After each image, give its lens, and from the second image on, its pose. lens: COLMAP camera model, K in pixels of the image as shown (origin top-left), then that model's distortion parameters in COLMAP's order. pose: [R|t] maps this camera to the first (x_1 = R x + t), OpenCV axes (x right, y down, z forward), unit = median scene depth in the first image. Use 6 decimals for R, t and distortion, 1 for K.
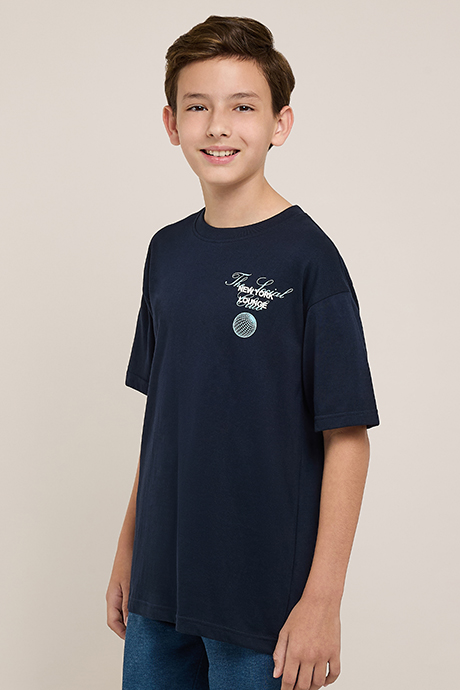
lens RADIAL K [[1748.6, 0, 230.0], [0, 1748.6, 345.0], [0, 0, 1]] dist [-0.013190, 0.689142]
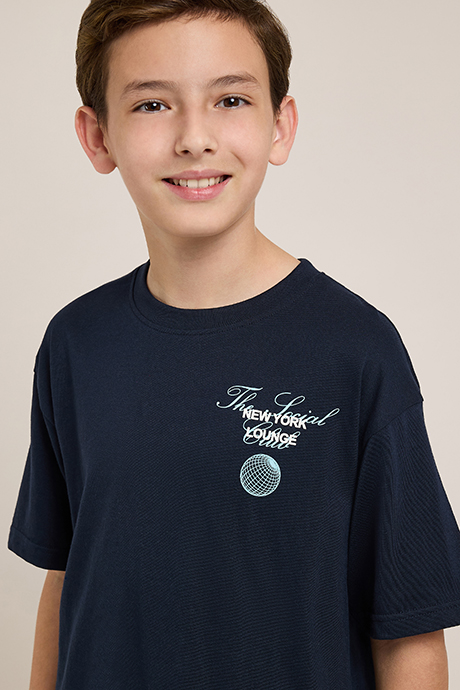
lens RADIAL K [[1748.6, 0, 230.0], [0, 1748.6, 345.0], [0, 0, 1]] dist [-0.013190, 0.689142]
pose [[0.987017, -0.072952, 0.143092, -0.080972], [0.074072, 0.997250, -0.002506, -0.054037], [-0.142515, 0.013073, 0.989706, 0.429449]]
